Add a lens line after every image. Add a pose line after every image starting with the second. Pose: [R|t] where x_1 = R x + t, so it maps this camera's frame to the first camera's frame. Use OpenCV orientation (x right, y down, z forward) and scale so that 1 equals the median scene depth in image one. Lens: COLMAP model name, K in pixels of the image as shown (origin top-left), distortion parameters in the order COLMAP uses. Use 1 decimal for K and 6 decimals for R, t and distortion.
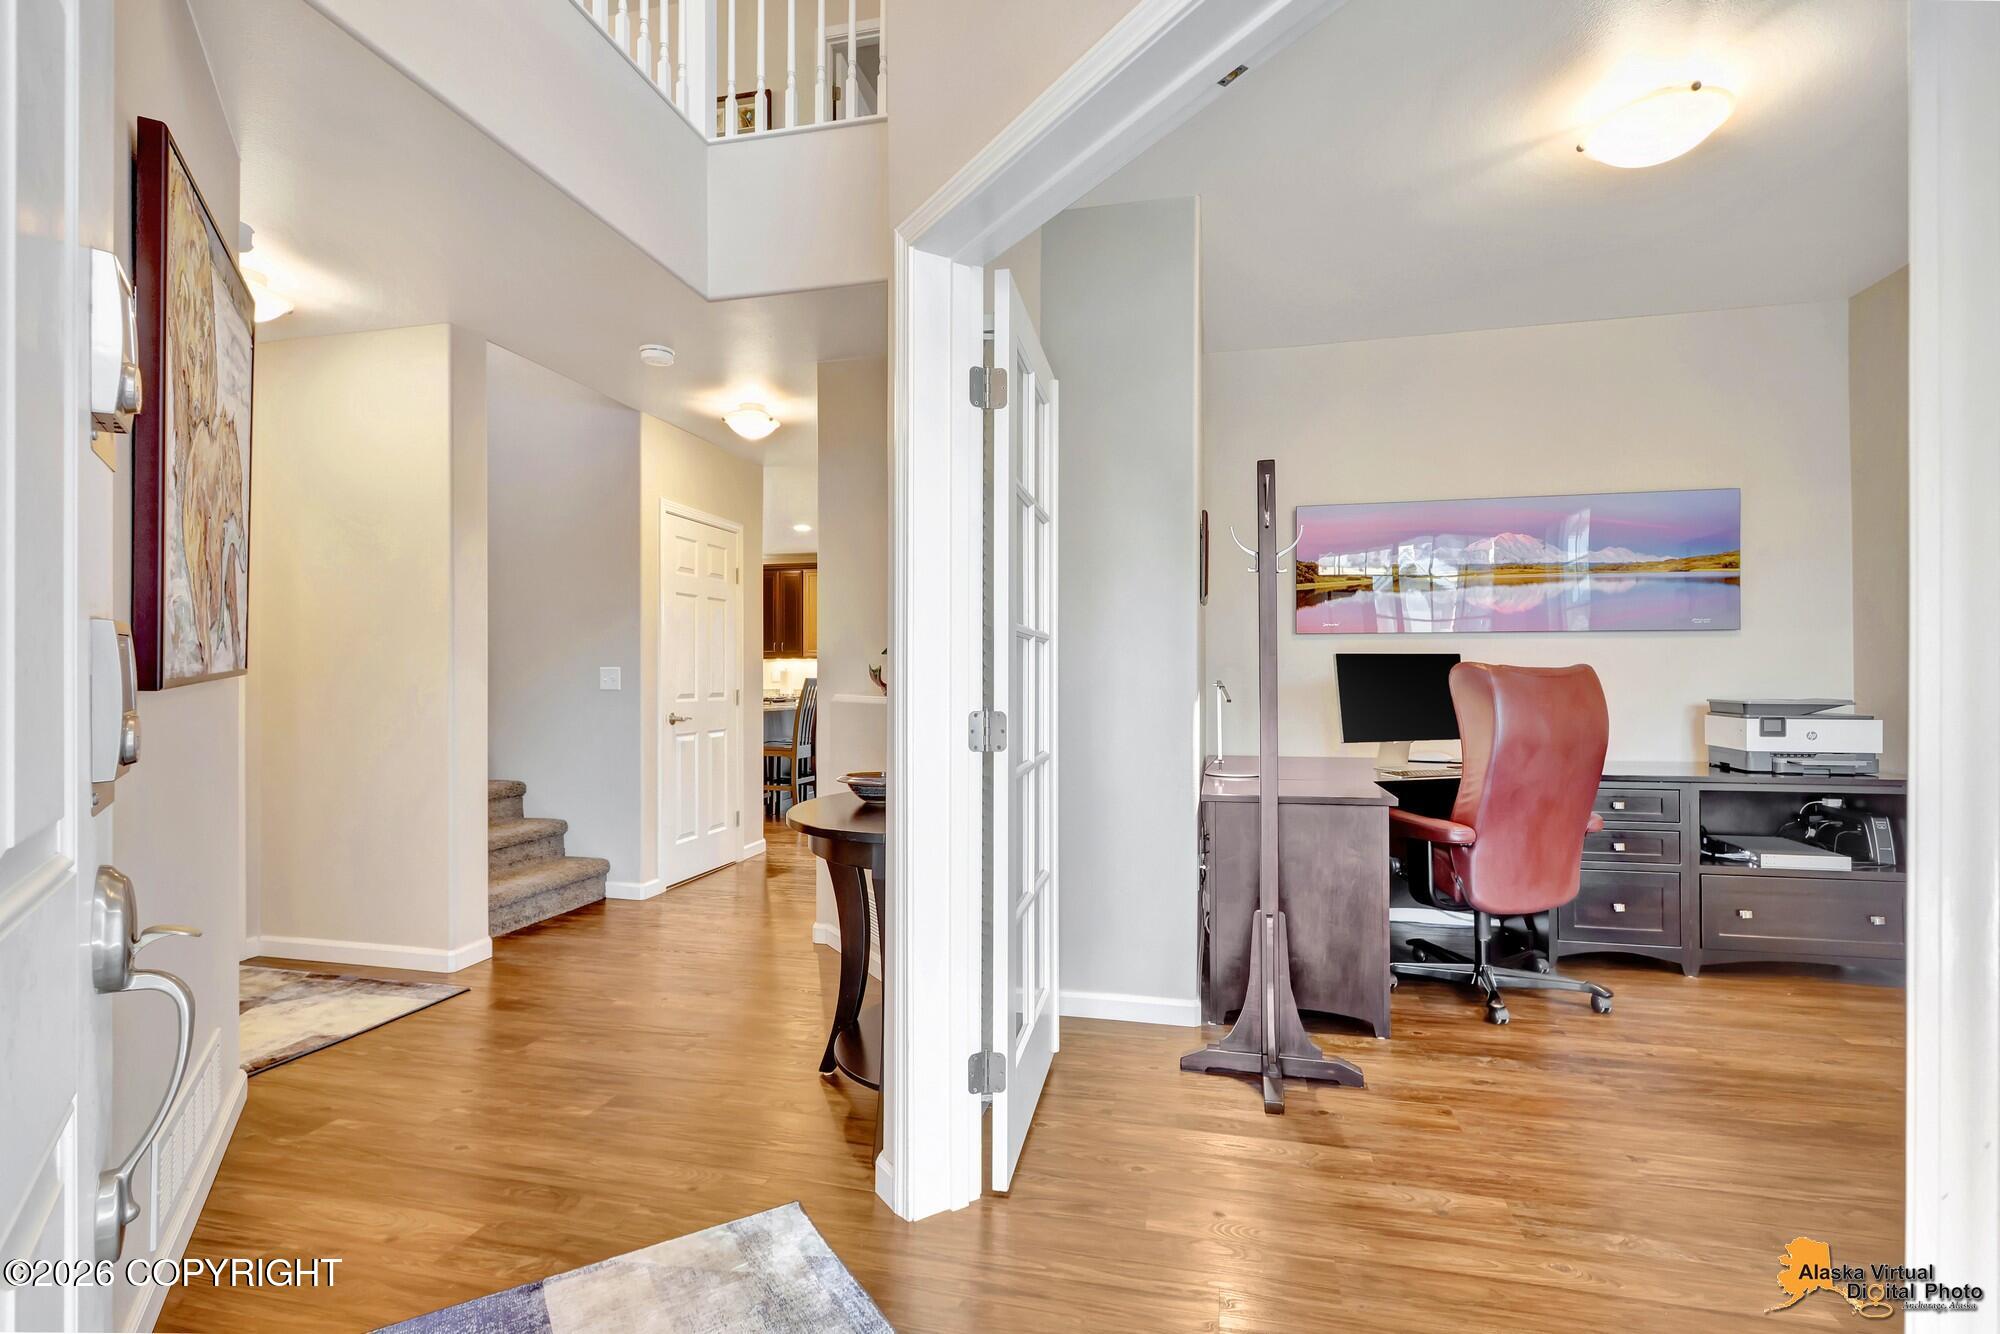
lens RADIAL K [[942.9, 0, 986.9], [0, 942.9, 673.2], [0, 0, 1]] dist [0.004064, 0.000100]
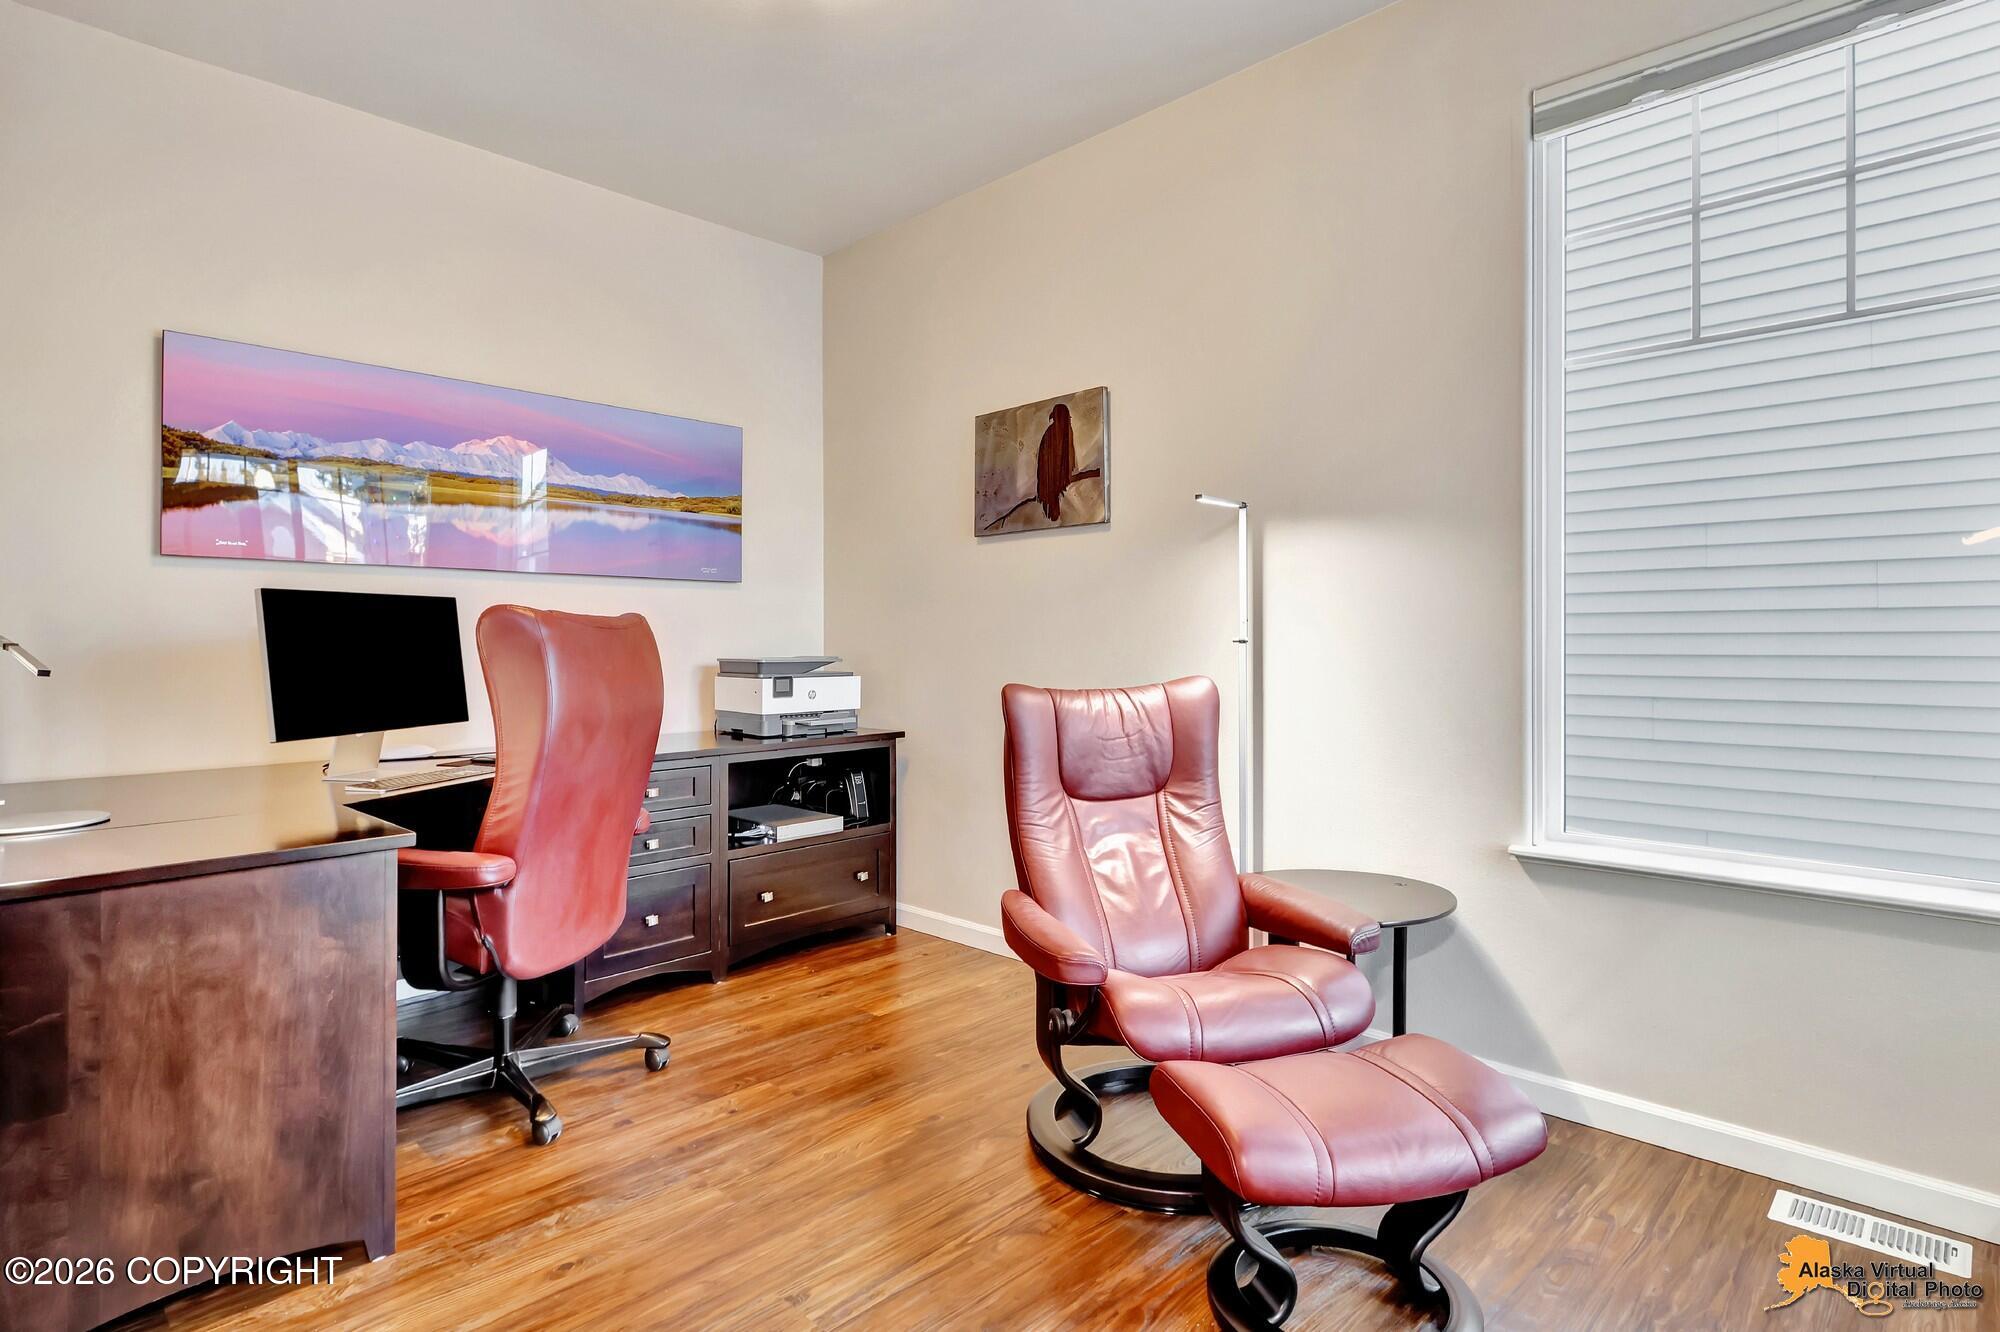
lens RADIAL K [[1065.4, 0, 994.9], [0, 1065.4, 629.6], [0, 0, 1]] dist [0.003825, 0.000421]
pose [[0.517640, 0.008661, 0.855555, 0.047971], [0.002046, 0.999933, -0.011360, 0.013714], [-0.855596, 0.007631, 0.517587, 0.295232]]
